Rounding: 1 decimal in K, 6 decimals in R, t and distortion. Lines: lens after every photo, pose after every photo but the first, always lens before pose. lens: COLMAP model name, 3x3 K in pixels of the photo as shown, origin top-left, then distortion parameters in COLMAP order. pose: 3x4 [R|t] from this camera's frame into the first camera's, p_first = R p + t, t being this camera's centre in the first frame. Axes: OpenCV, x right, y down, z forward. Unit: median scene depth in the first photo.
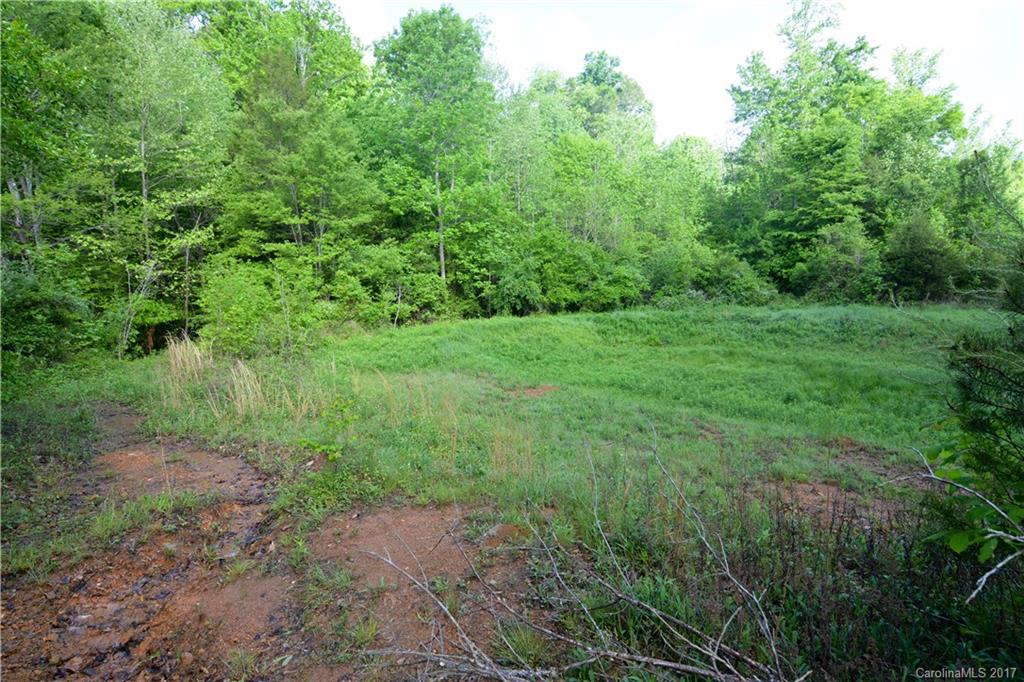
lens RADIAL K [[567.0, 0, 511.1], [0, 567.0, 339.3], [0, 0, 1]] dist [-0.007891, -0.003065]
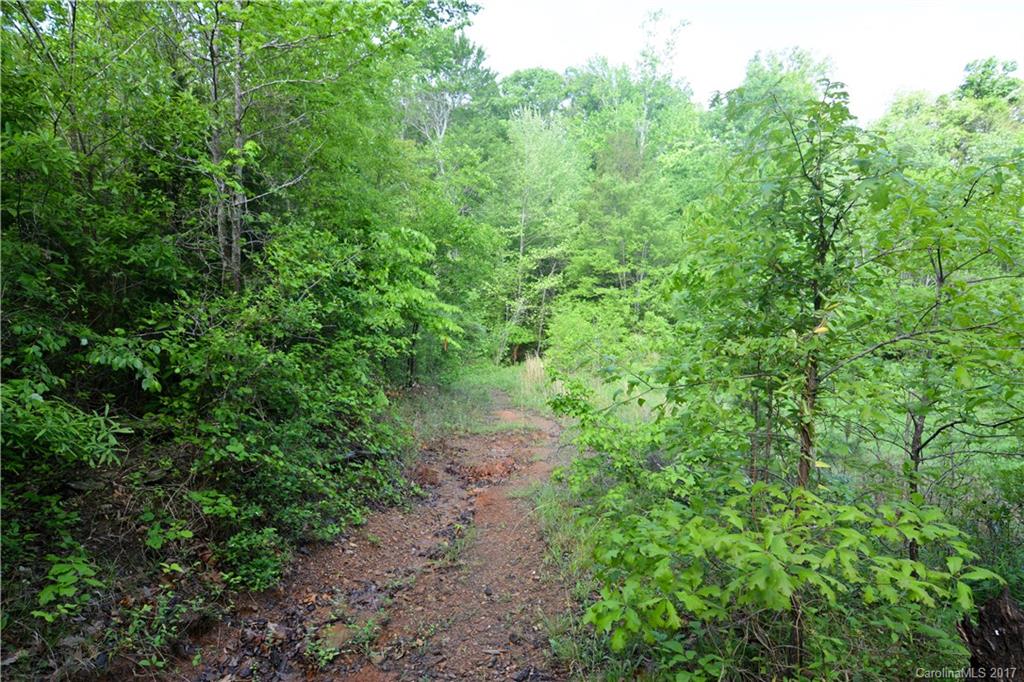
lens RADIAL K [[567.0, 0, 511.5], [0, 567.0, 340.8], [0, 0, 1]] dist [-0.007891, -0.003065]
pose [[0.838117, 0.066958, -0.541365, 0.112306], [-0.092129, 0.995556, -0.019495, -0.004041], [0.537654, 0.066214, 0.840562, -0.189841]]
